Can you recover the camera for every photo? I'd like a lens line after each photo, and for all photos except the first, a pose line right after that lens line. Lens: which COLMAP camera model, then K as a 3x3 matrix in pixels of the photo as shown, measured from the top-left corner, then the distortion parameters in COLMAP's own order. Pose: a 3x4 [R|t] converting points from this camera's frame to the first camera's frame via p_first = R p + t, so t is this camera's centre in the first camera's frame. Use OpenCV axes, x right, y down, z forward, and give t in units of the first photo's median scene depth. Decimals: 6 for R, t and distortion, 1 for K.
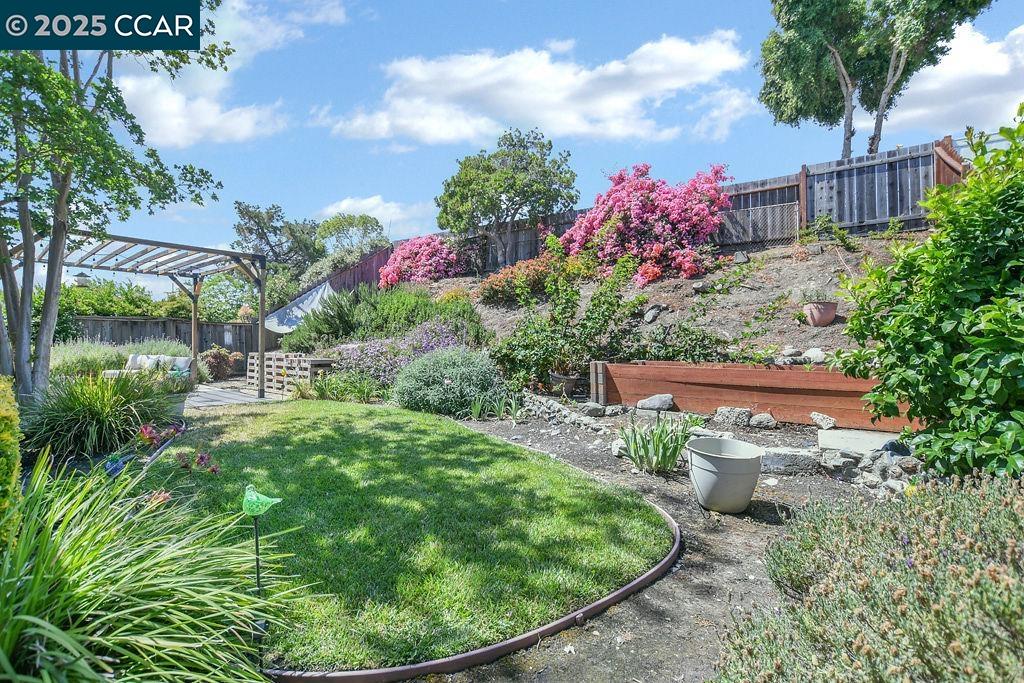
lens RADIAL K [[443.2, 0, 512.0], [0, 443.2, 340.7], [0, 0, 1]] dist [0.000168, -0.000513]
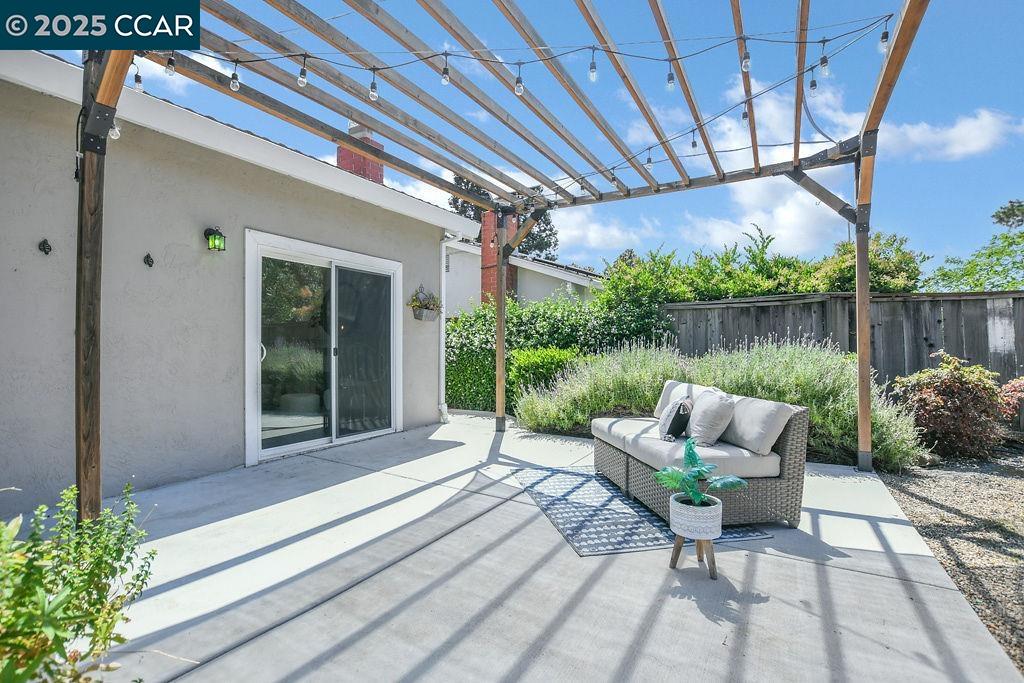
lens RADIAL K [[443.2, 0, 510.7], [0, 443.2, 348.2], [0, 0, 1]] dist [0.000168, -0.000513]
pose [[0.125725, -0.002346, -0.992062, -0.389181], [0.010299, 0.999946, -0.001060, 0.001151], [0.992012, -0.010084, 0.125742, 0.650624]]
